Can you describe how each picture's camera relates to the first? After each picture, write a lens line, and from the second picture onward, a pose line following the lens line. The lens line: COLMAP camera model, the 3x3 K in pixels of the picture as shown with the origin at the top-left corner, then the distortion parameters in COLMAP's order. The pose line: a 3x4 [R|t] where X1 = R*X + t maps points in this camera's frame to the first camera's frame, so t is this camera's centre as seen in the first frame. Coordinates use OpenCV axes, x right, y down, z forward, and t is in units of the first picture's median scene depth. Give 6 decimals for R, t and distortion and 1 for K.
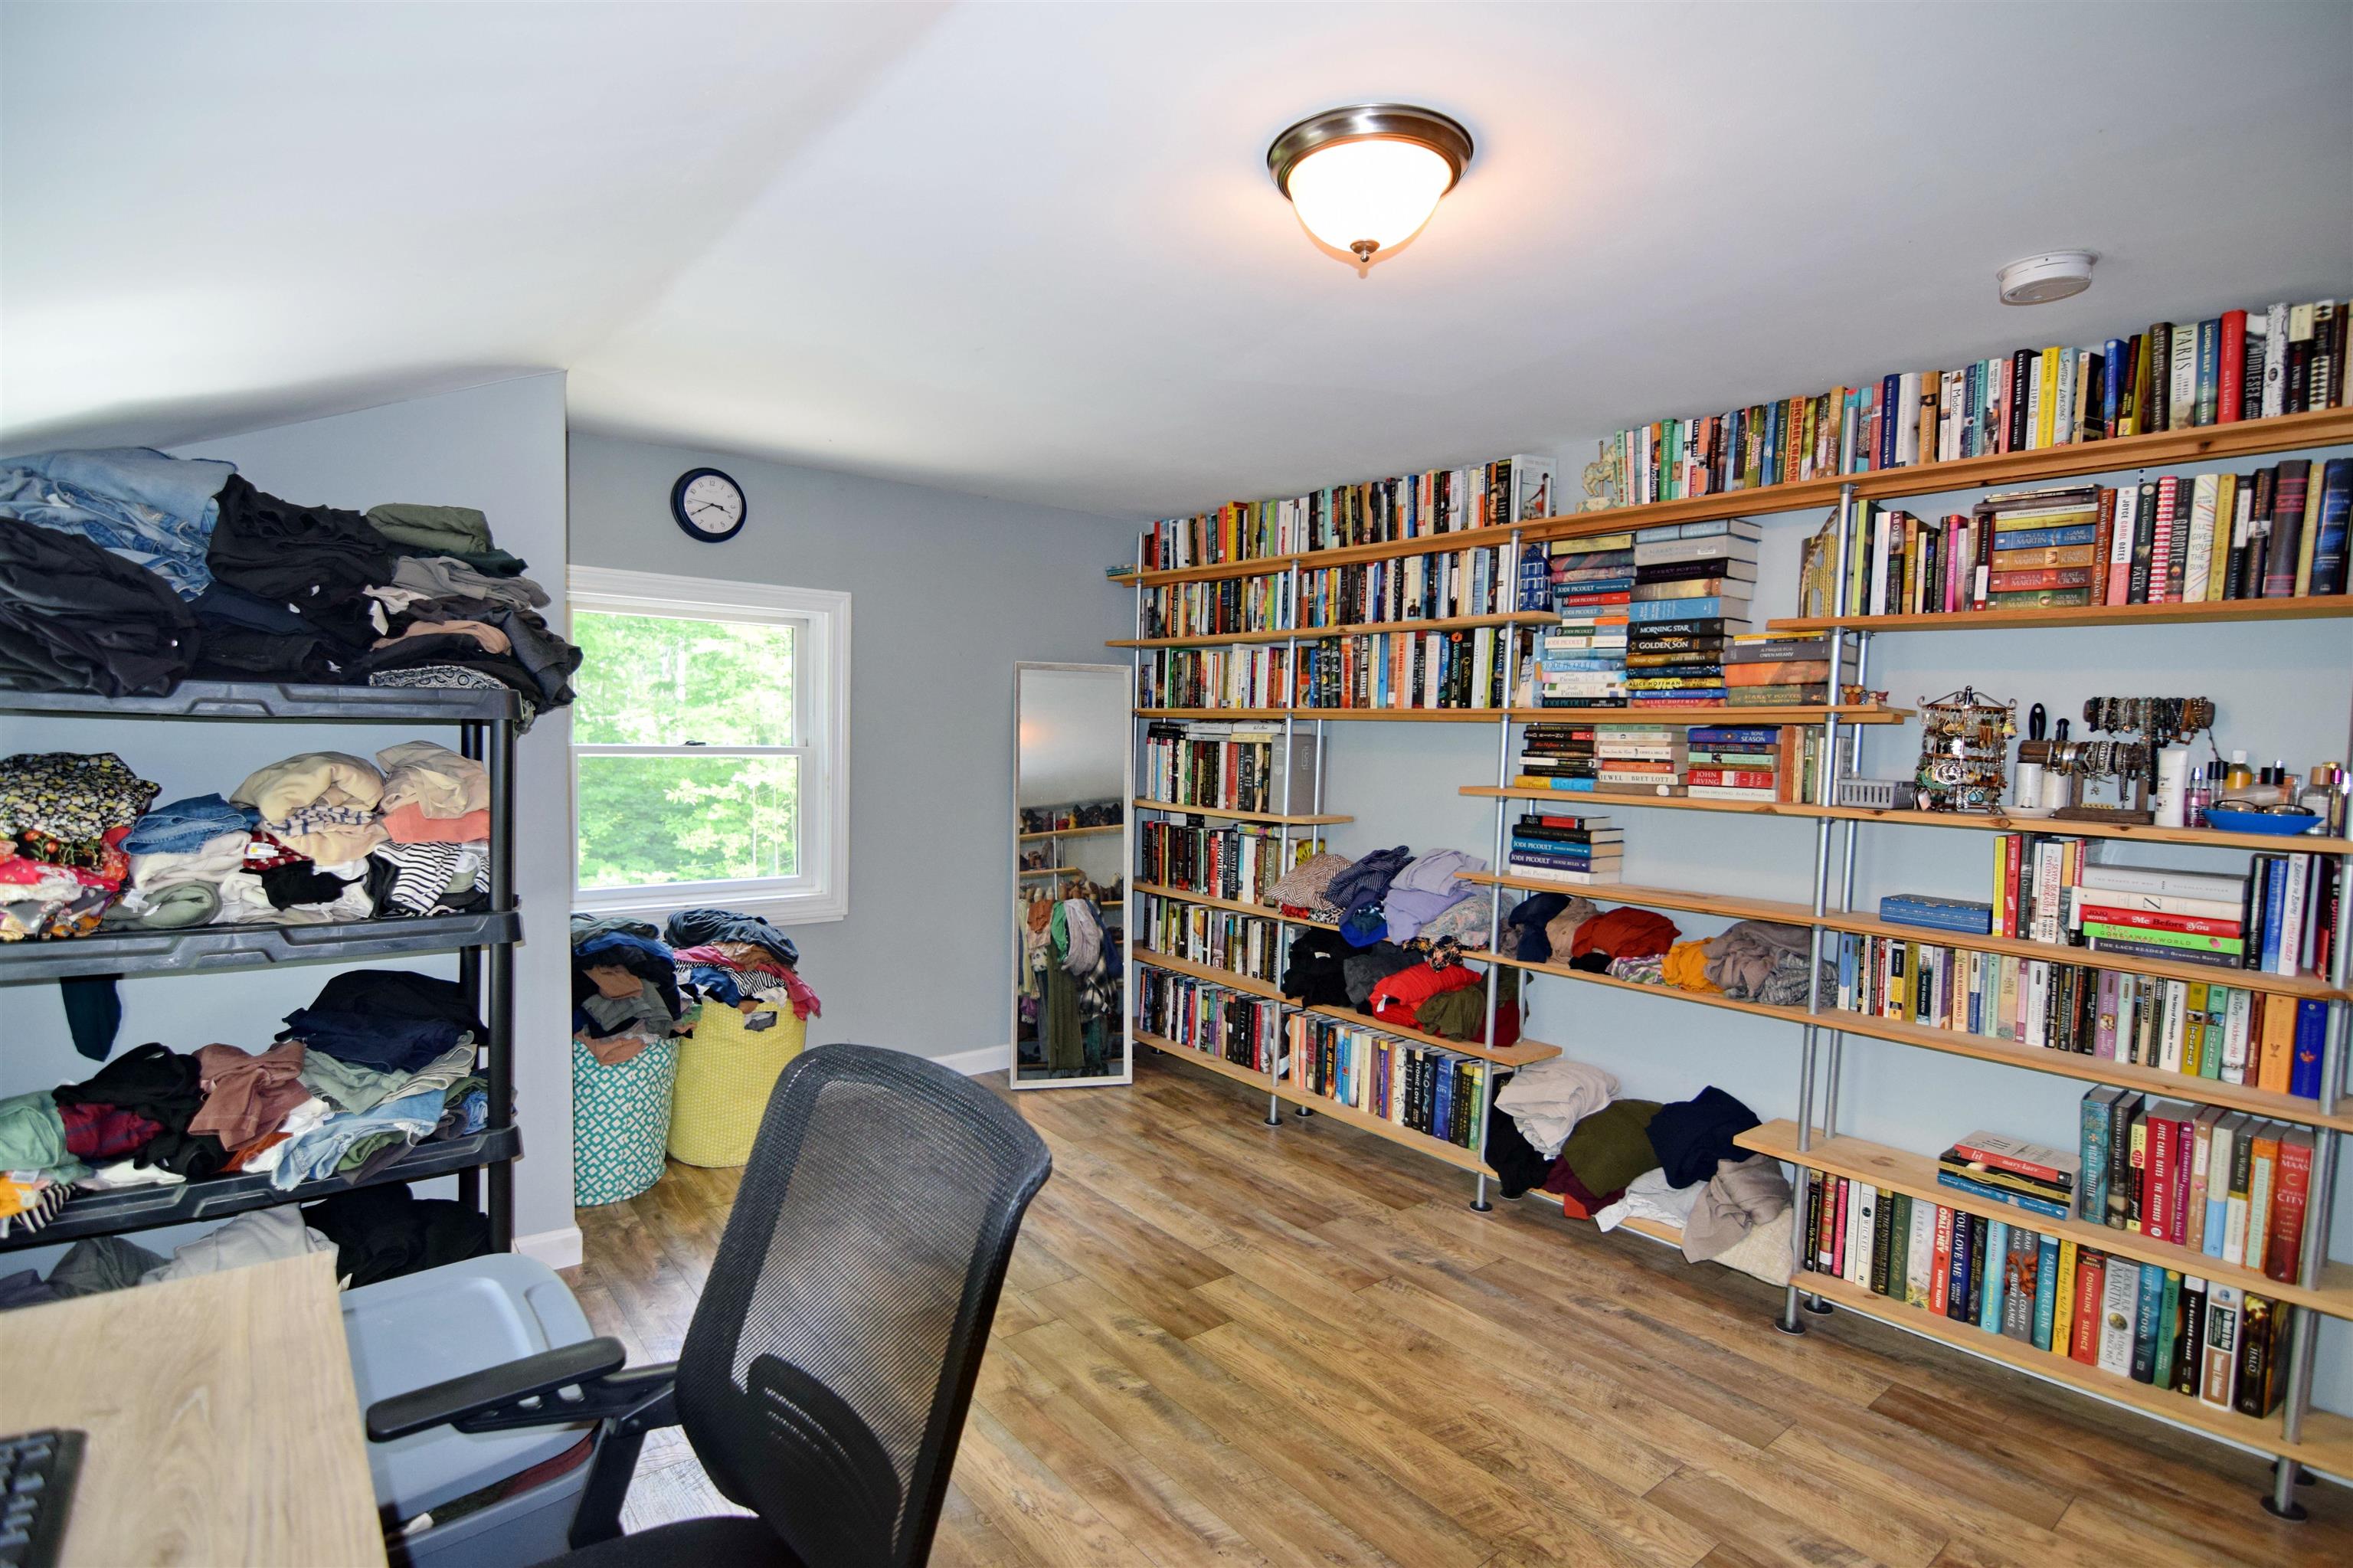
lens RADIAL K [[1164.5, 0, 1161.7], [0, 1164.5, 789.4], [0, 0, 1]] dist [-0.020050, -0.001631]
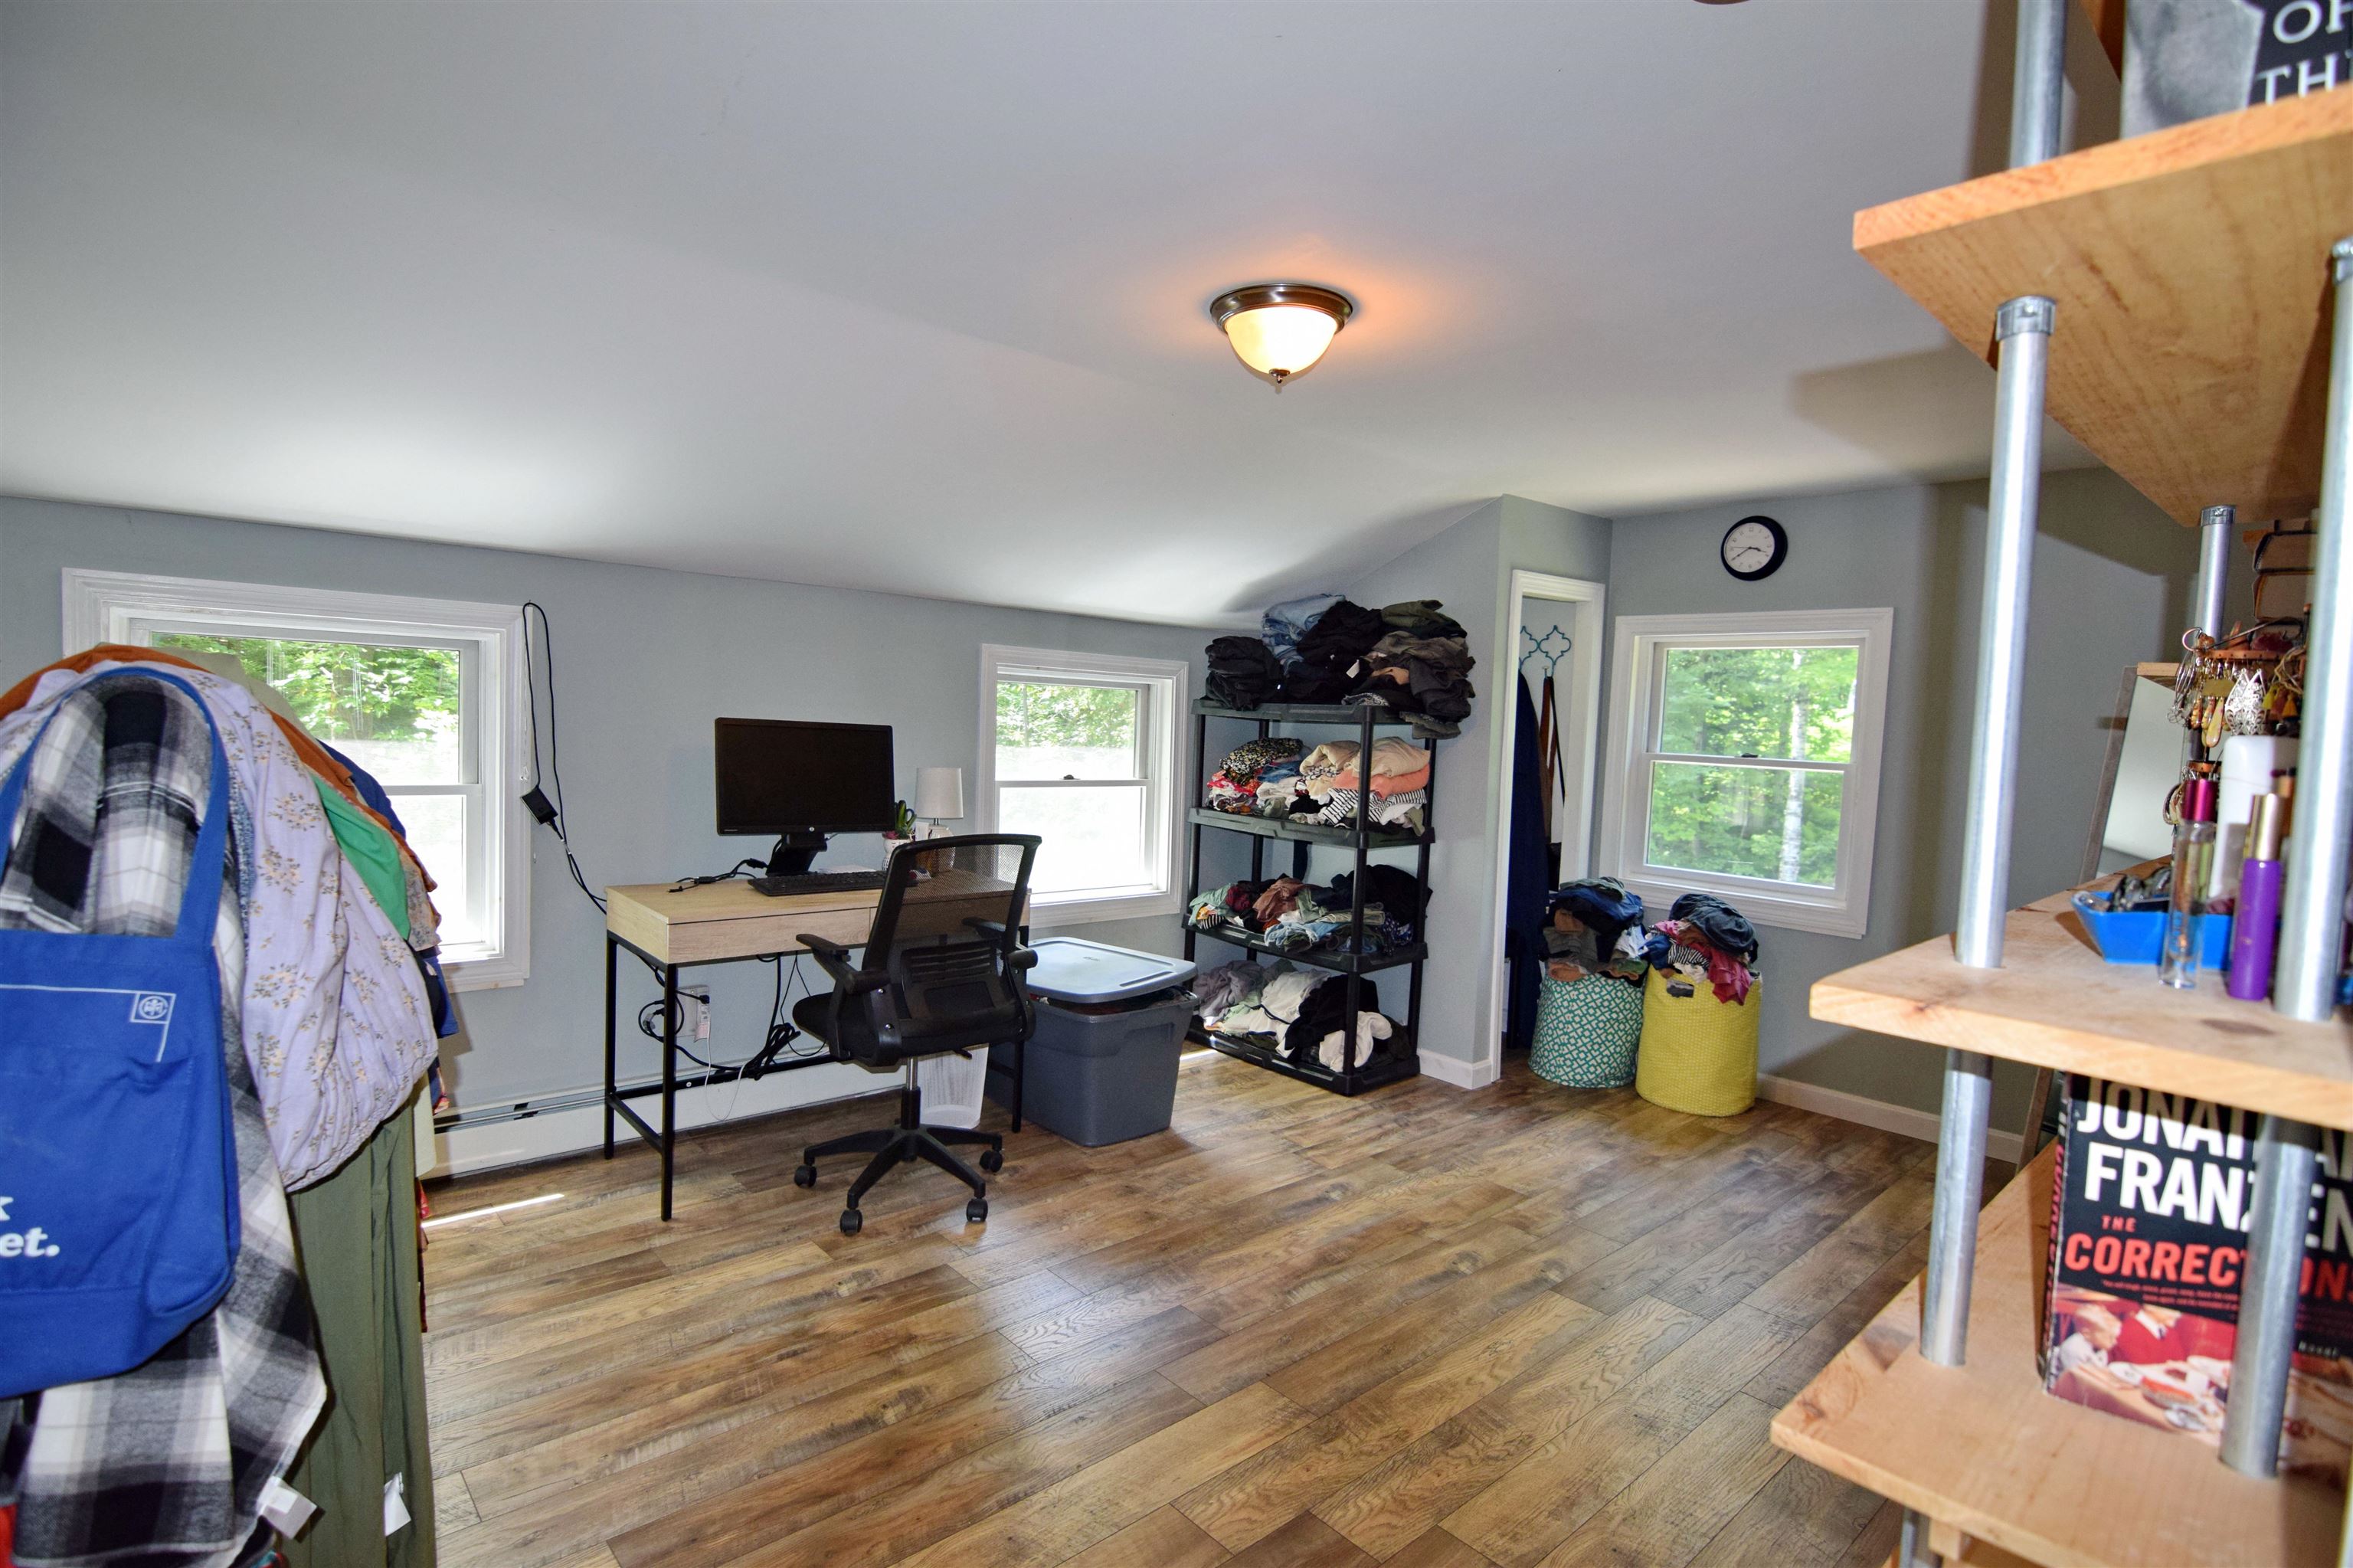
lens RADIAL K [[1164.5, 0, 1161.7], [0, 1164.5, 789.4], [0, 0, 1]] dist [-0.020050, -0.001631]
pose [[0.045593, 0.048822, -0.997766, 1.210358], [-0.089984, 0.994945, 0.044572, -0.010488], [0.994899, 0.087750, 0.049756, 0.614559]]
